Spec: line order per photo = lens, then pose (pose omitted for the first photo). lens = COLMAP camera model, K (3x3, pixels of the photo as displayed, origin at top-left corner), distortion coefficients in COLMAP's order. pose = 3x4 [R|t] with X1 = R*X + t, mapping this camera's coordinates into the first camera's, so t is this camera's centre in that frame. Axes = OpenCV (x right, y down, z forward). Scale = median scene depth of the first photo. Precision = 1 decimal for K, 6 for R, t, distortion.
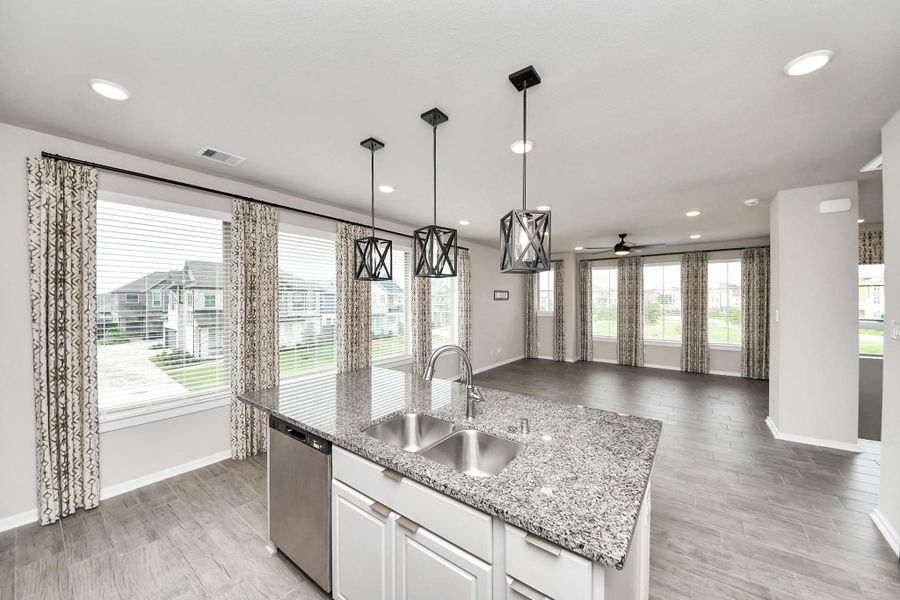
lens RADIAL K [[329.7, 0, 452.3], [0, 329.7, 297.2], [0, 0, 1]] dist [0.037040, -0.020601]
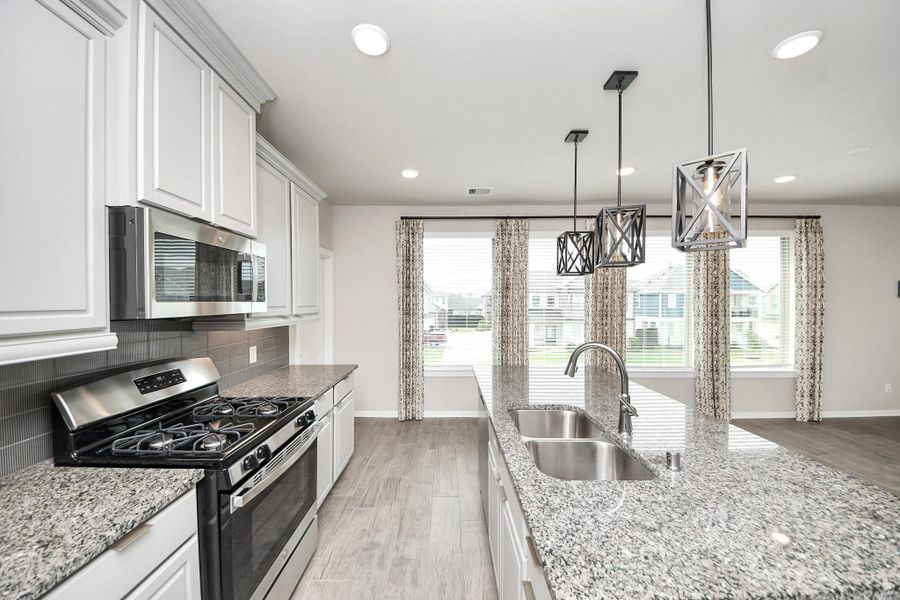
lens RADIAL K [[338.3, 0, 453.0], [0, 338.3, 303.9], [0, 0, 1]] dist [0.011965, -0.013459]
pose [[0.577973, 0.001471, -0.816054, 0.419263], [0.006421, 0.999959, 0.006350, 0.029402], [0.816031, -0.008910, 0.577940, 0.138114]]
